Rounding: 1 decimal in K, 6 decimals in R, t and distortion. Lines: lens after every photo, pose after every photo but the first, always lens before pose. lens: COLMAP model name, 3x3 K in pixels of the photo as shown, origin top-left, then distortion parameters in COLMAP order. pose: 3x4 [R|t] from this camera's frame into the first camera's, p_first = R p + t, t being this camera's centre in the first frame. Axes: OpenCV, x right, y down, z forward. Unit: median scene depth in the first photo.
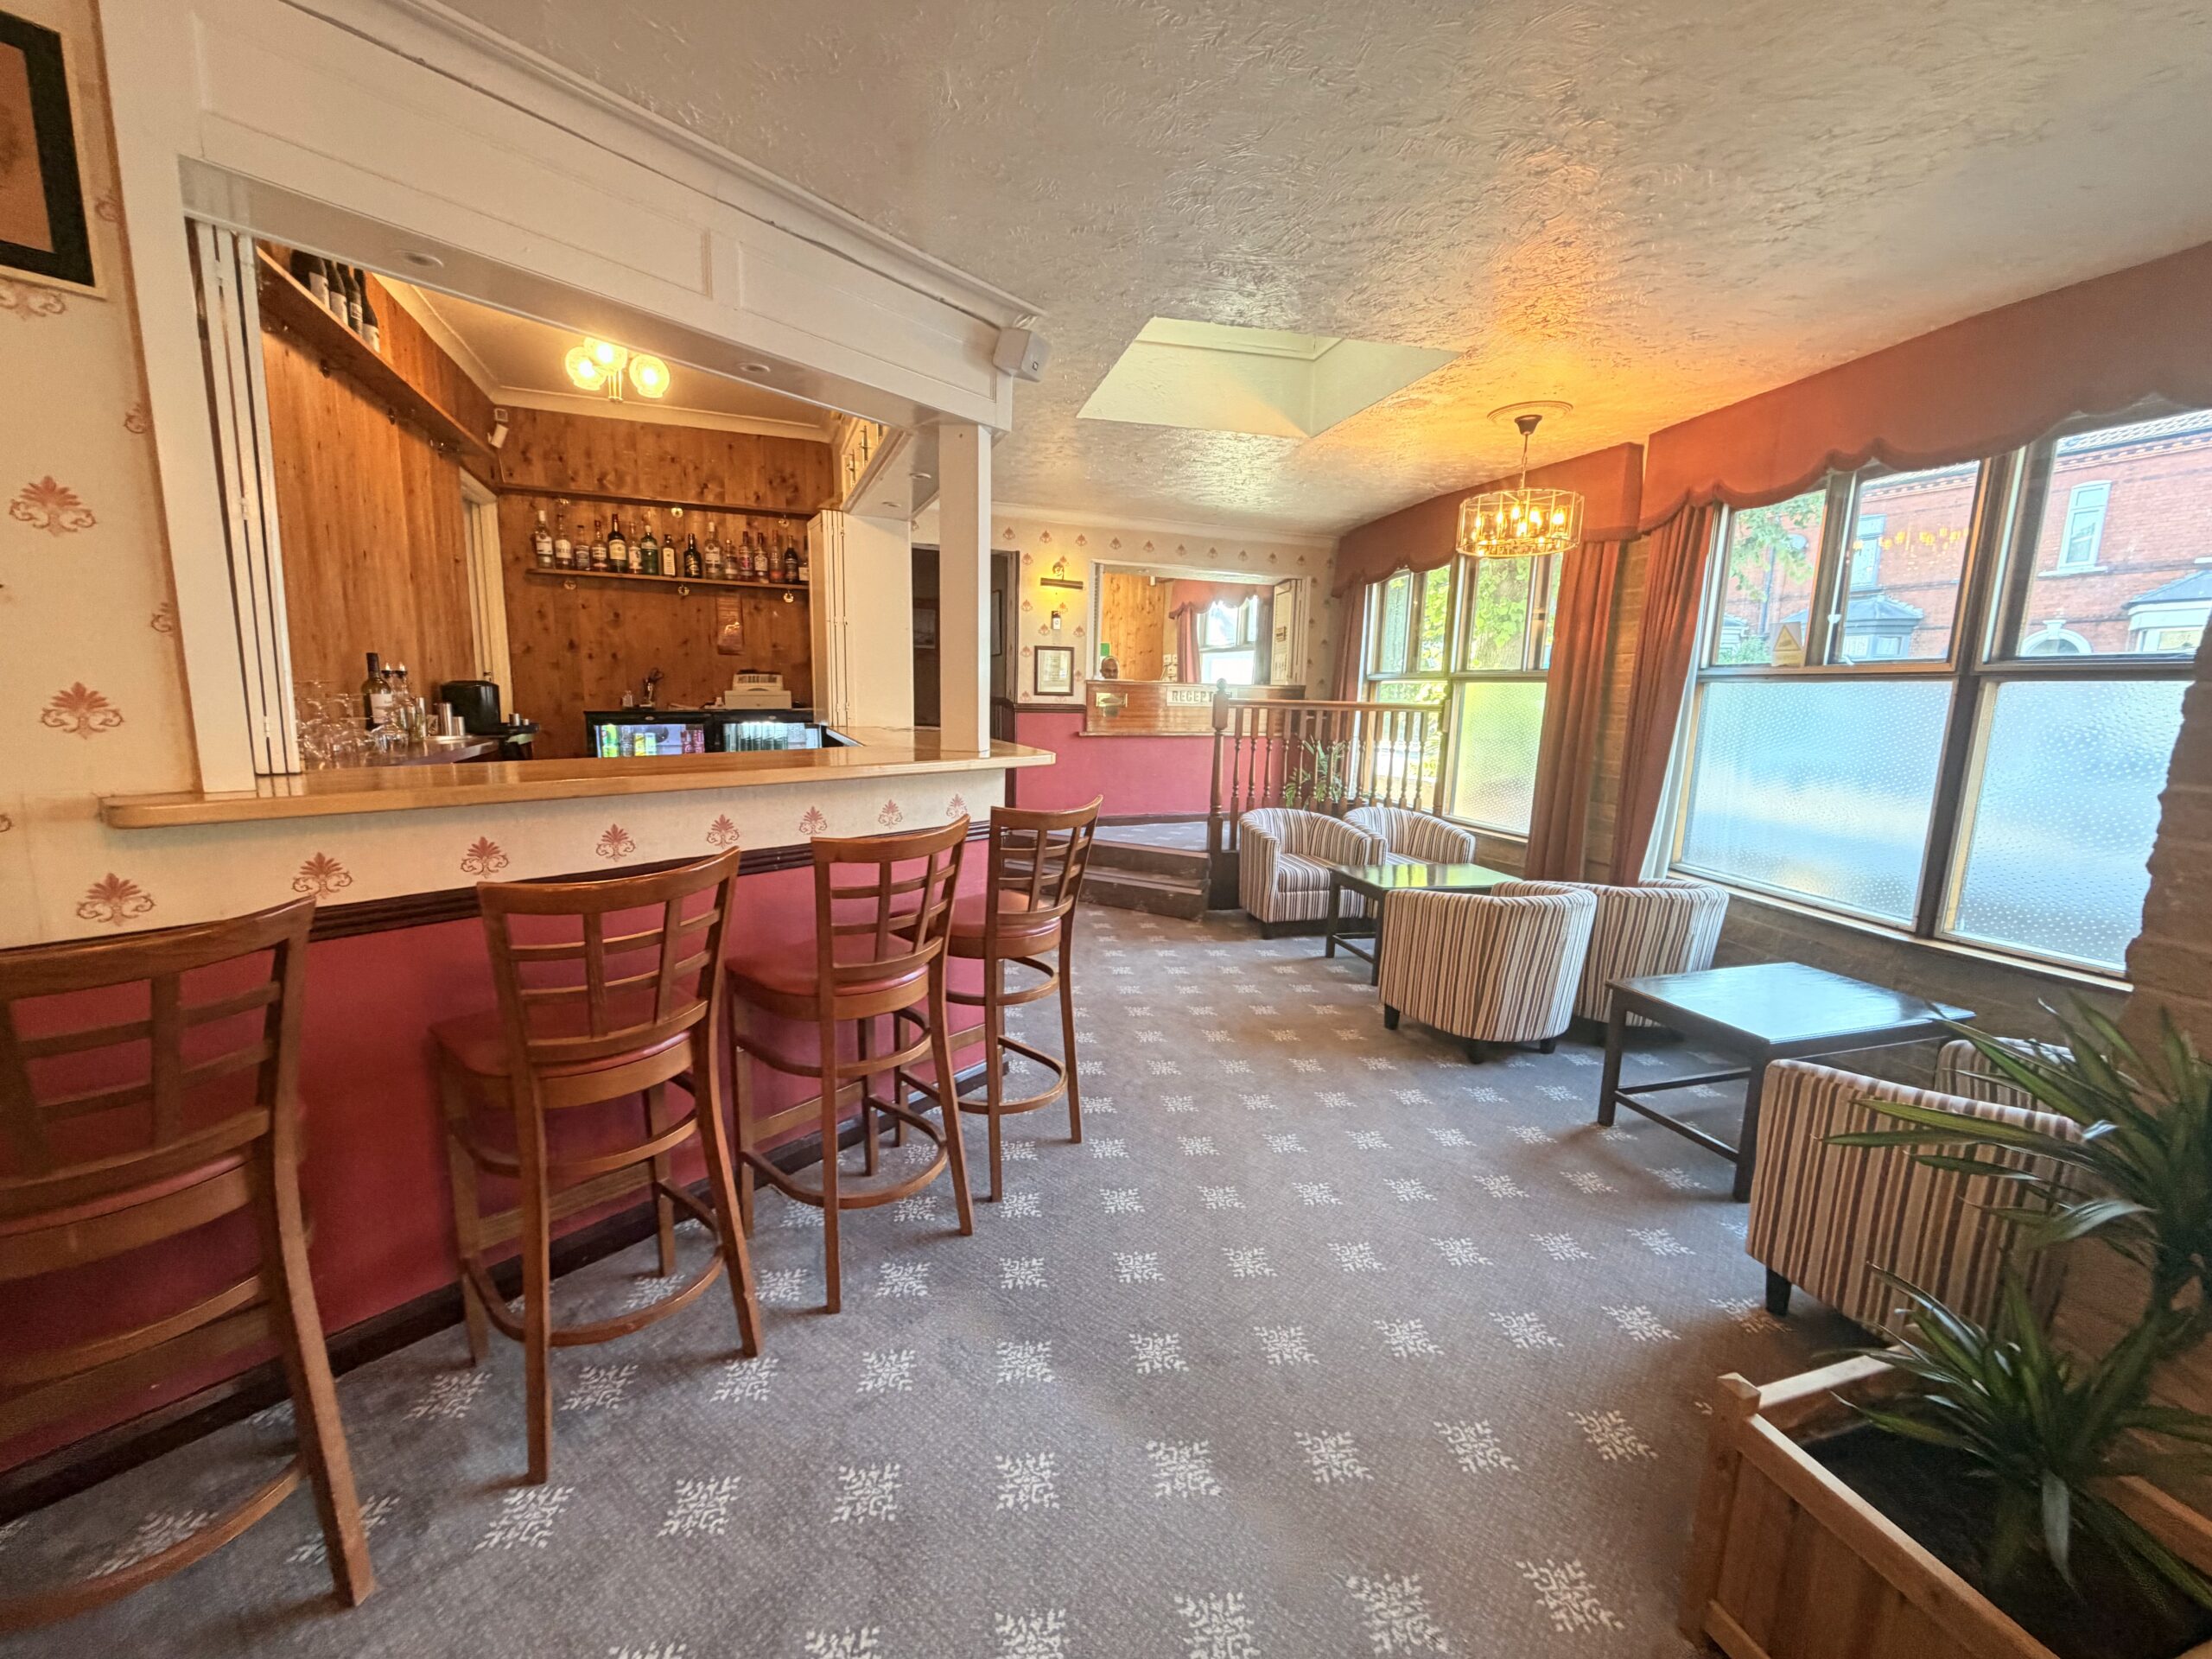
lens RADIAL K [[901.8, 0, 1106.0], [0, 901.8, 829.5], [0, 0, 1]] dist [-0.002333, -0.000281]
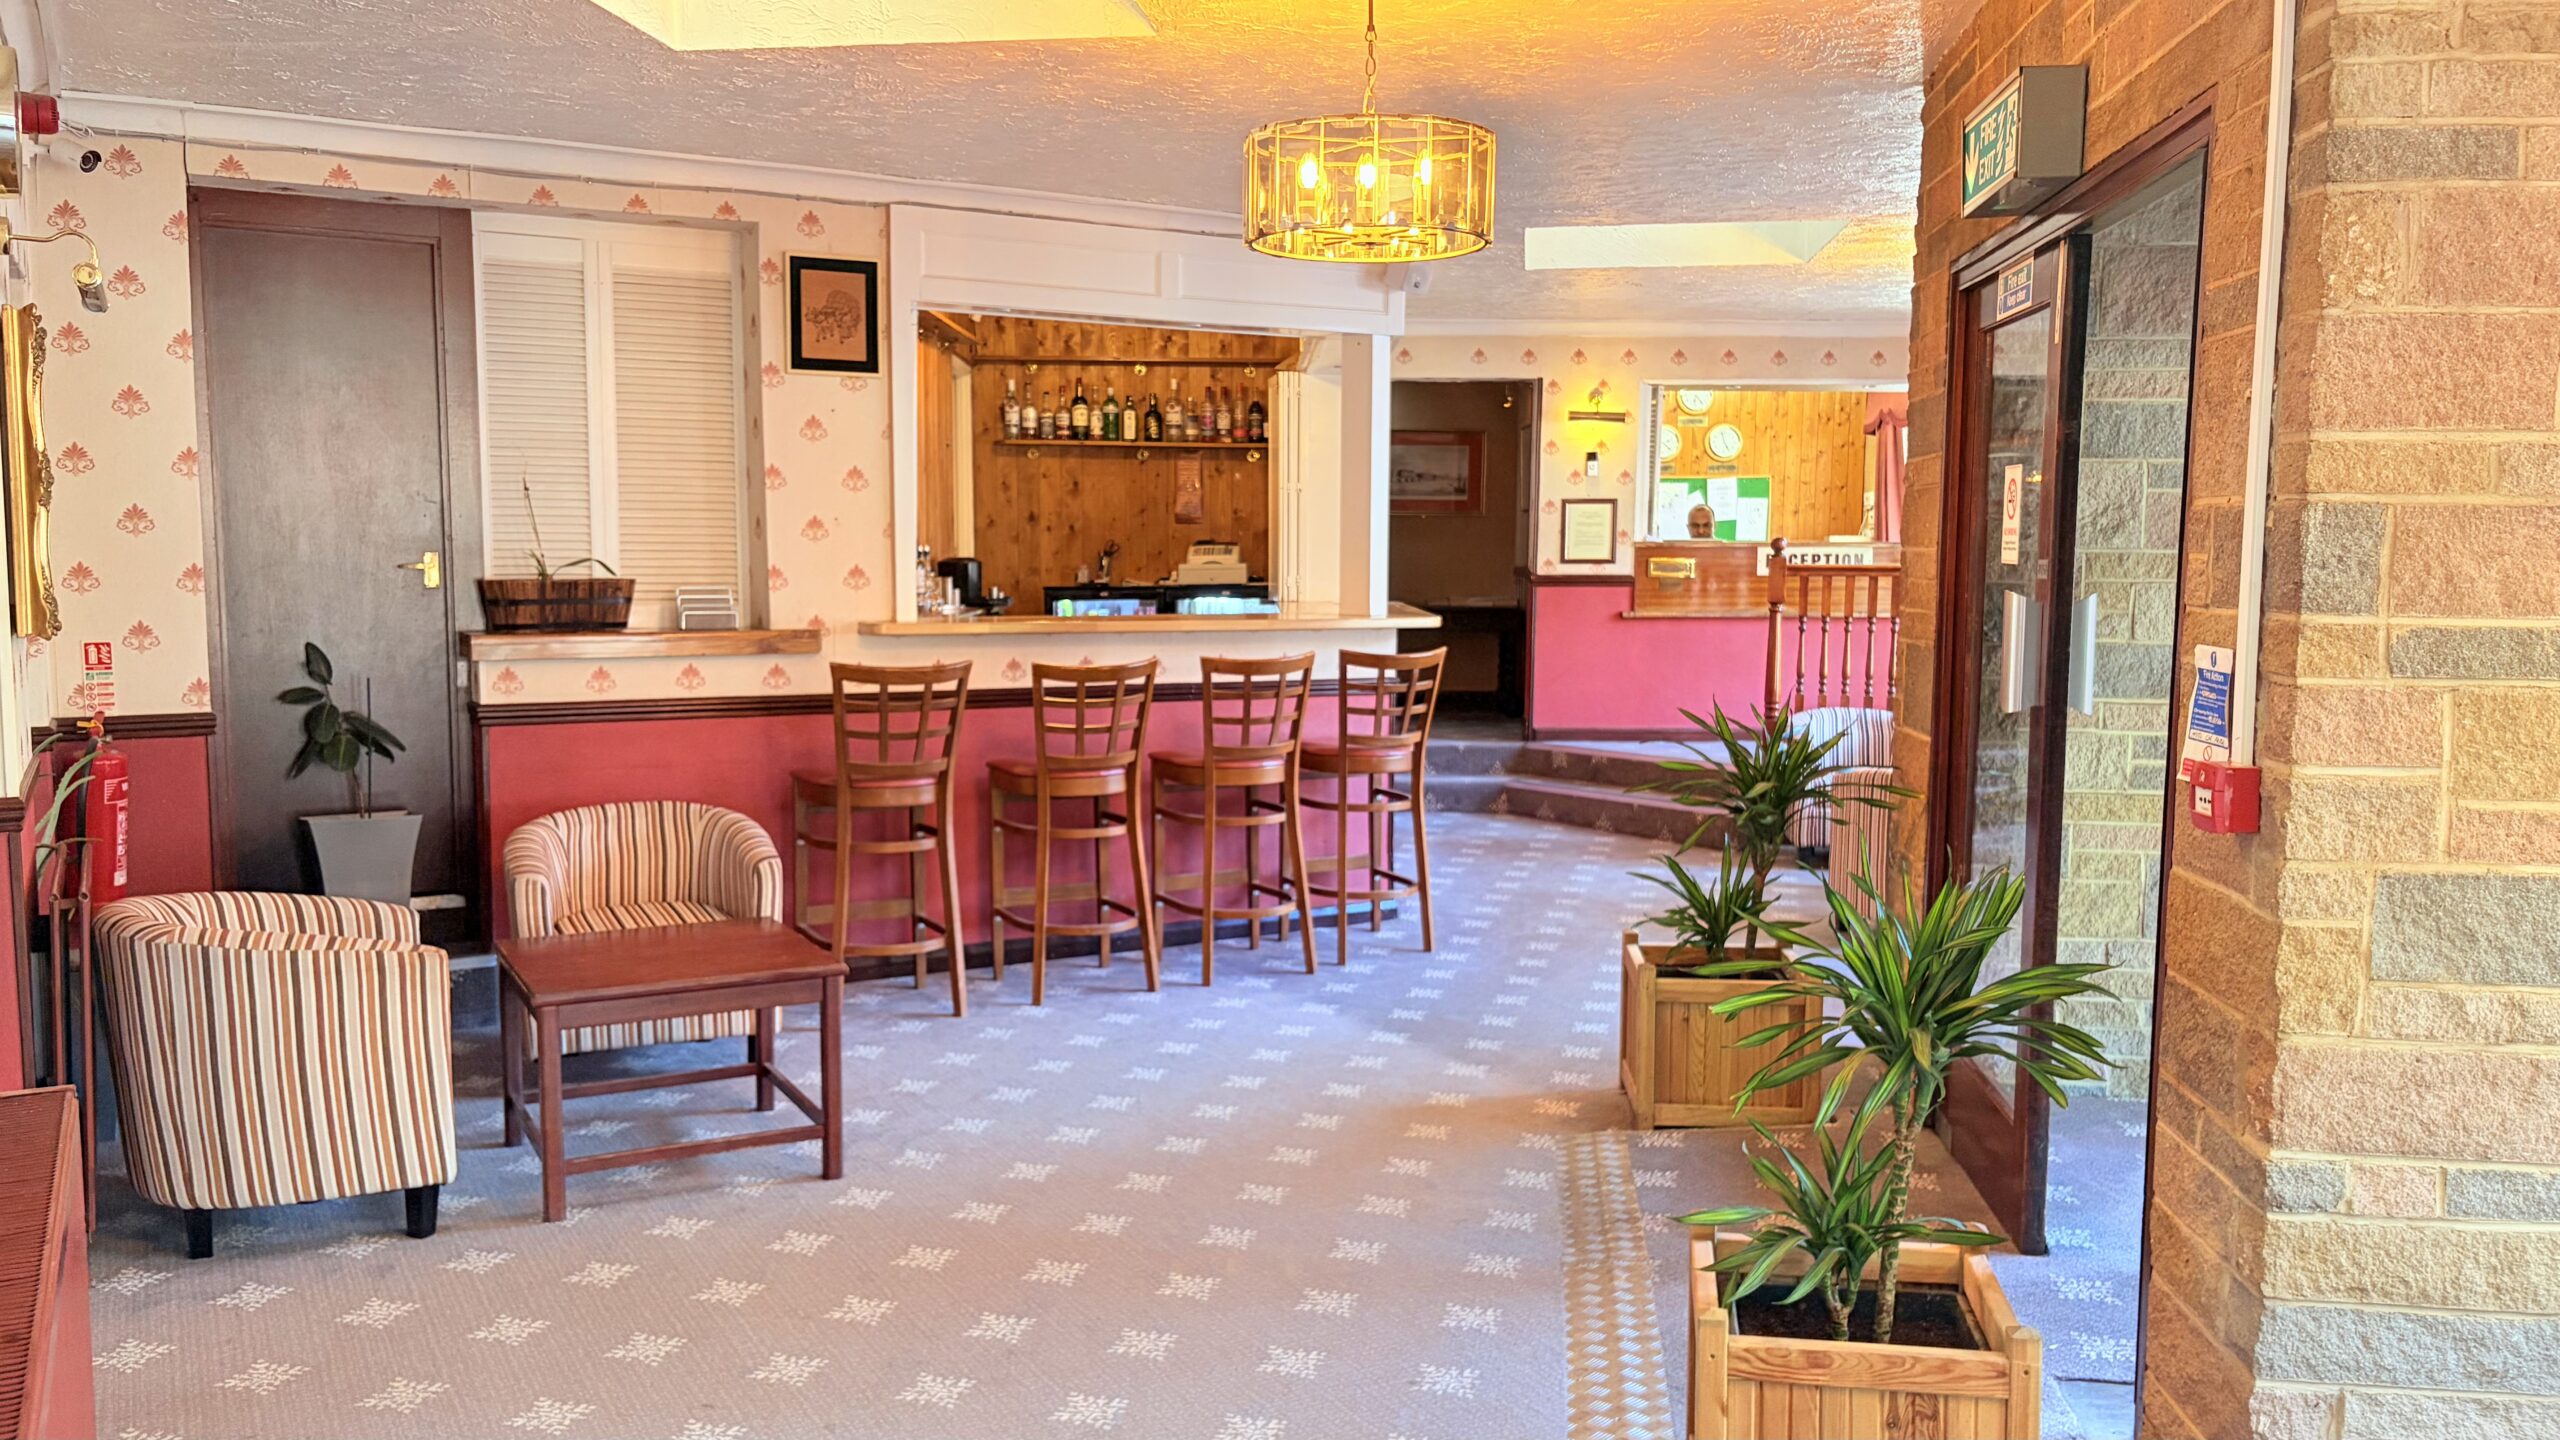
lens RADIAL K [[1889.3, 0, 1280.0], [0, 1889.3, 720.0], [0, 0, 1]] dist [0.165703, -0.000242]
pose [[0.933927, 0.016337, -0.357090, 0.357398], [-0.040013, 0.997455, -0.059013, 0.112211], [0.355217, 0.069402, 0.932204, -0.735719]]
